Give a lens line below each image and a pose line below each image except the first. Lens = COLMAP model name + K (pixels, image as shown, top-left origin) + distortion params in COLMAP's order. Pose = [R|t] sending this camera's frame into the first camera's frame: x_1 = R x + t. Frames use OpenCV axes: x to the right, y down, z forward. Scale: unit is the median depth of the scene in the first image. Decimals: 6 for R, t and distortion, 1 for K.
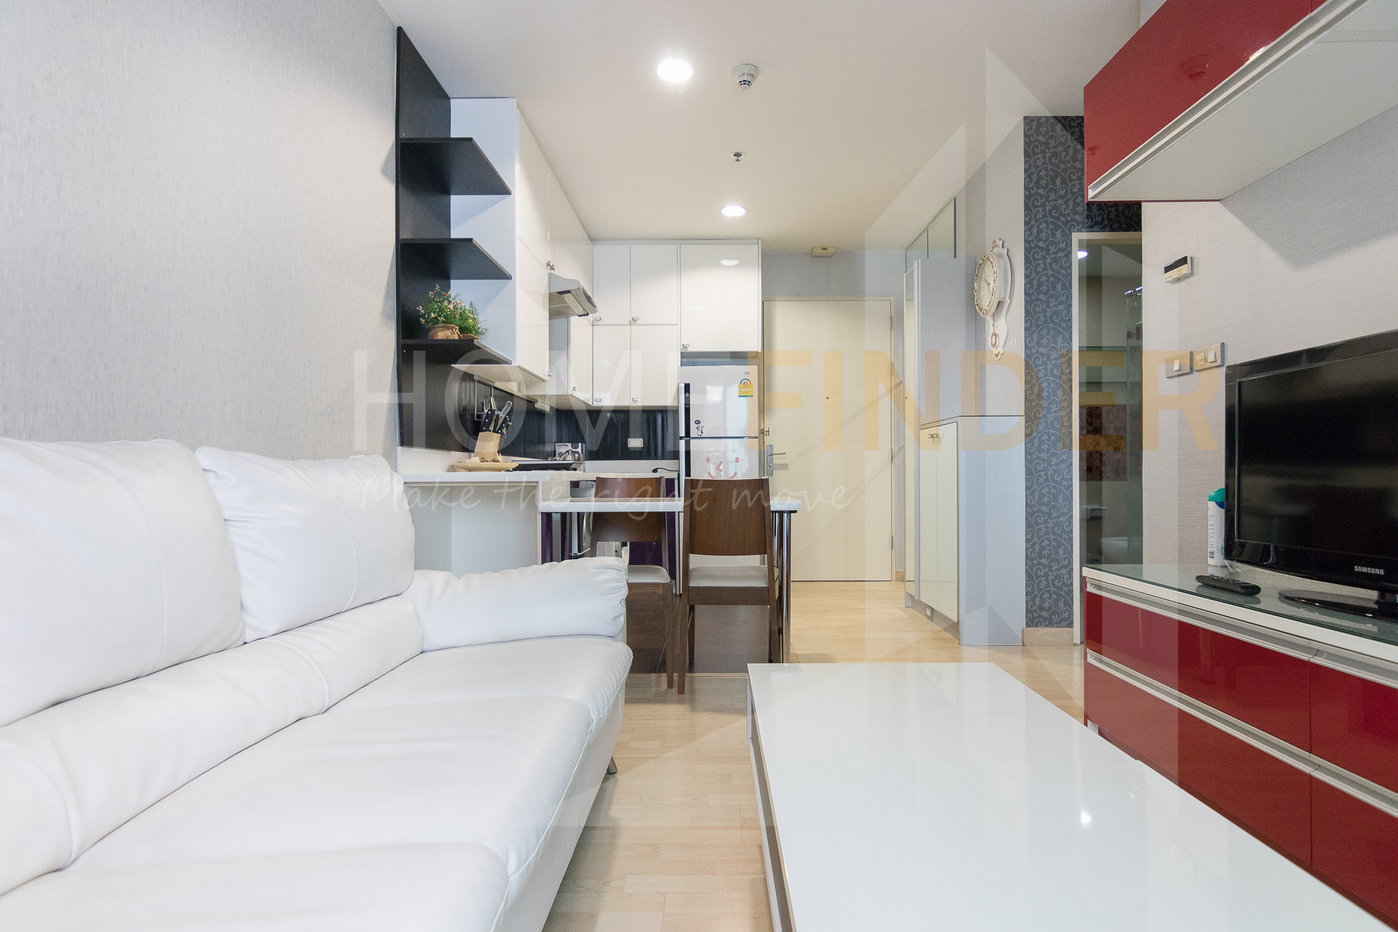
lens RADIAL K [[721.0, 0, 702.4], [0, 721.0, 478.1], [0, 0, 1]] dist [-0.002309, -0.000643]
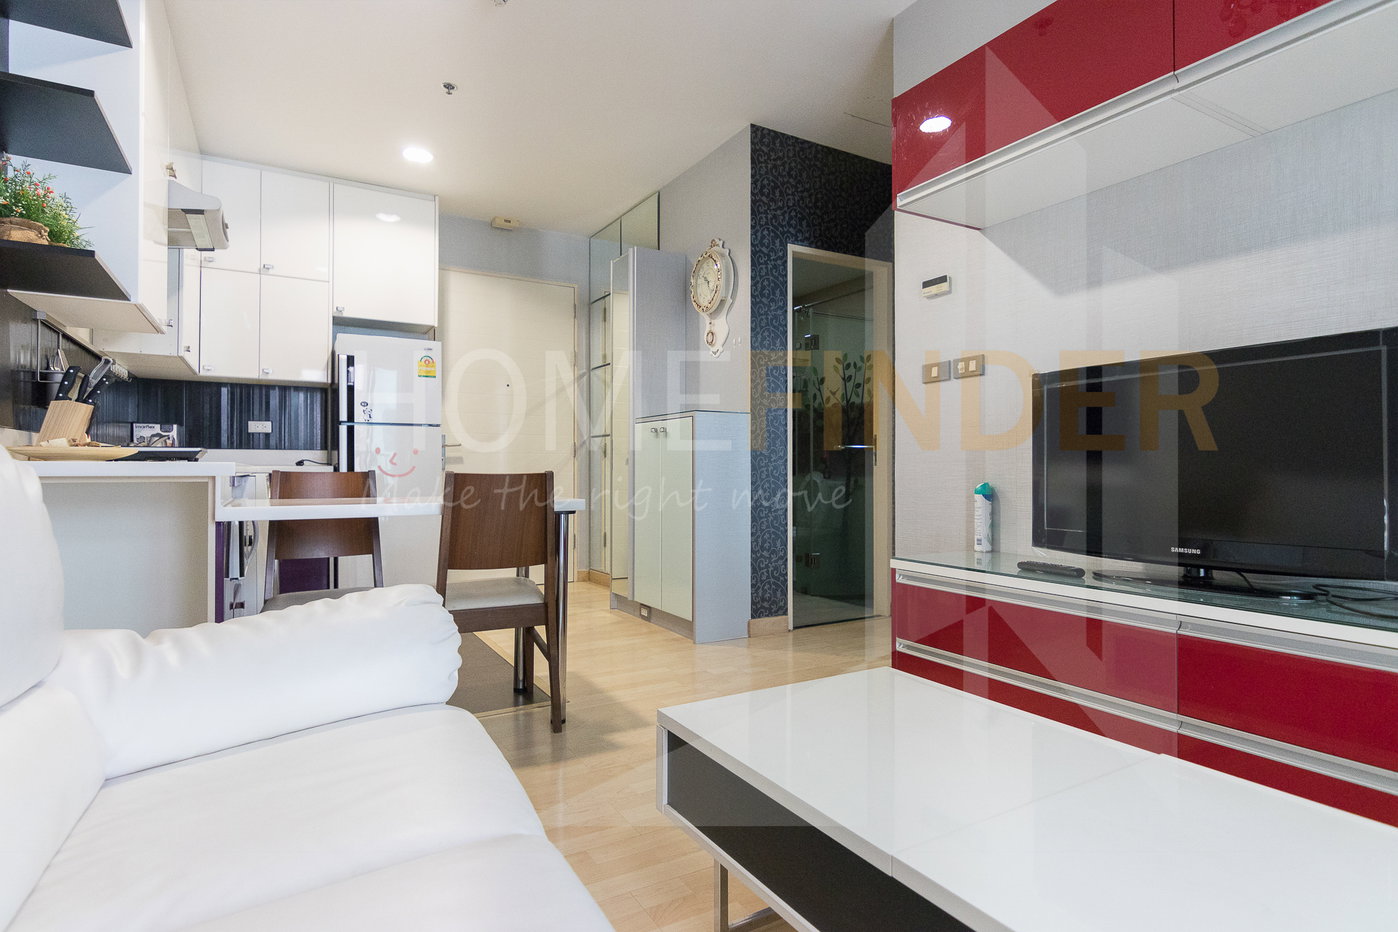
lens RADIAL K [[727.9, 0, 699.0], [0, 727.9, 466.0], [0, 0, 1]] dist [-0.001527, -0.001293]
pose [[0.857222, 0.008208, 0.514882, -0.150115], [-0.002403, 0.999926, -0.011941, 0.001595], [-0.514942, 0.008999, 0.857178, 0.147097]]
